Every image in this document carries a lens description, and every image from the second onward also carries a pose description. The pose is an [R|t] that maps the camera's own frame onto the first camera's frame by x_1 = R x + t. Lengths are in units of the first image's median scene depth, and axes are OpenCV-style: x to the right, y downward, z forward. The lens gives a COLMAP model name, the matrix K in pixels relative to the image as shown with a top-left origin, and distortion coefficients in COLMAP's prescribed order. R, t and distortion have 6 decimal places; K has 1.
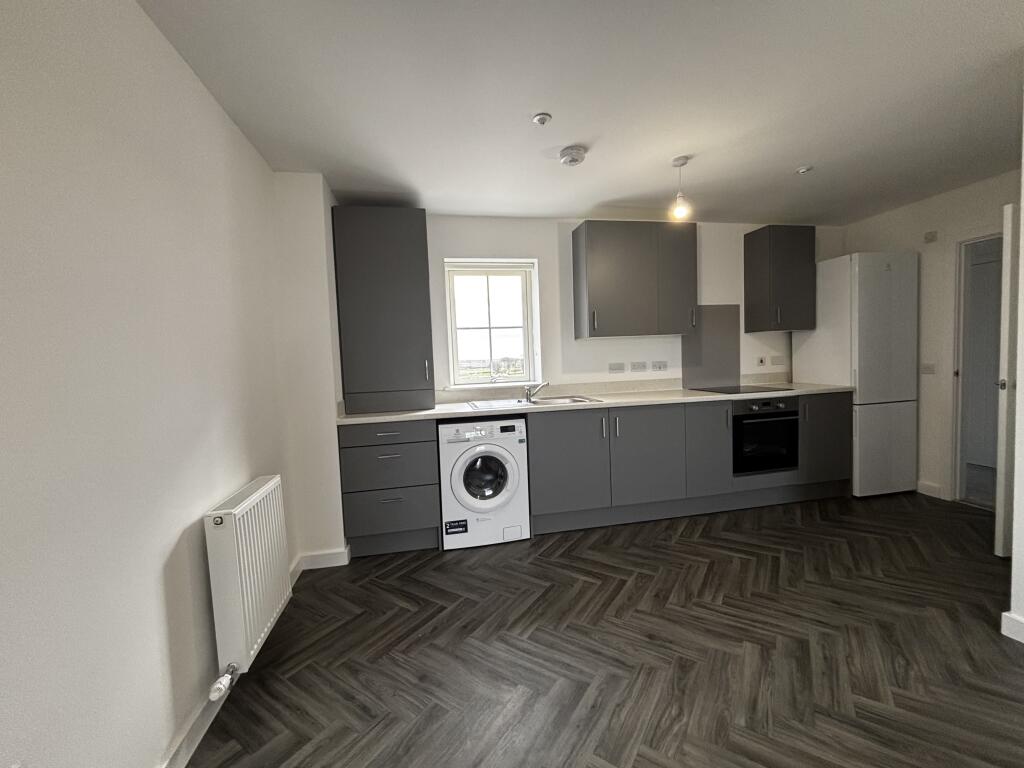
lens RADIAL K [[412.3, 0, 512.0], [0, 412.3, 384.0], [0, 0, 1]] dist [0.001936, 0.000058]
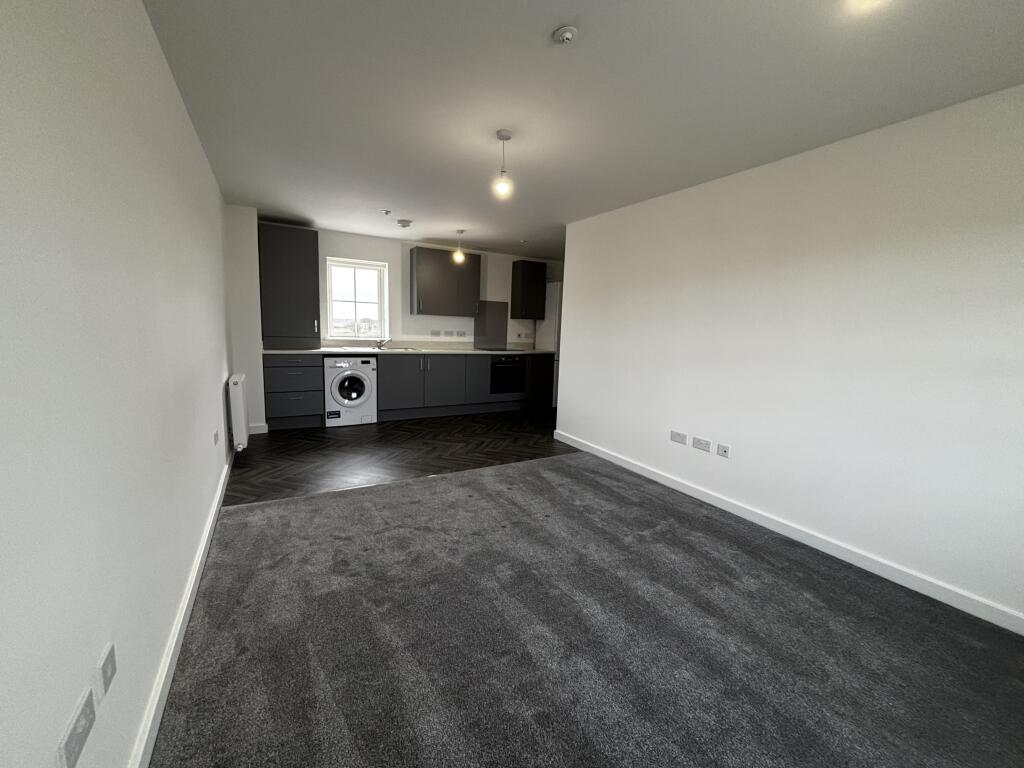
lens RADIAL K [[416.9, 0, 512.0], [0, 416.9, 384.0], [0, 0, 1]] dist [0.033590, -0.000086]
pose [[0.947523, 0.029720, 0.318302, 0.015087], [-0.053991, 0.996244, 0.067702, 0.042518], [-0.315094, -0.081335, 0.945569, -0.892831]]
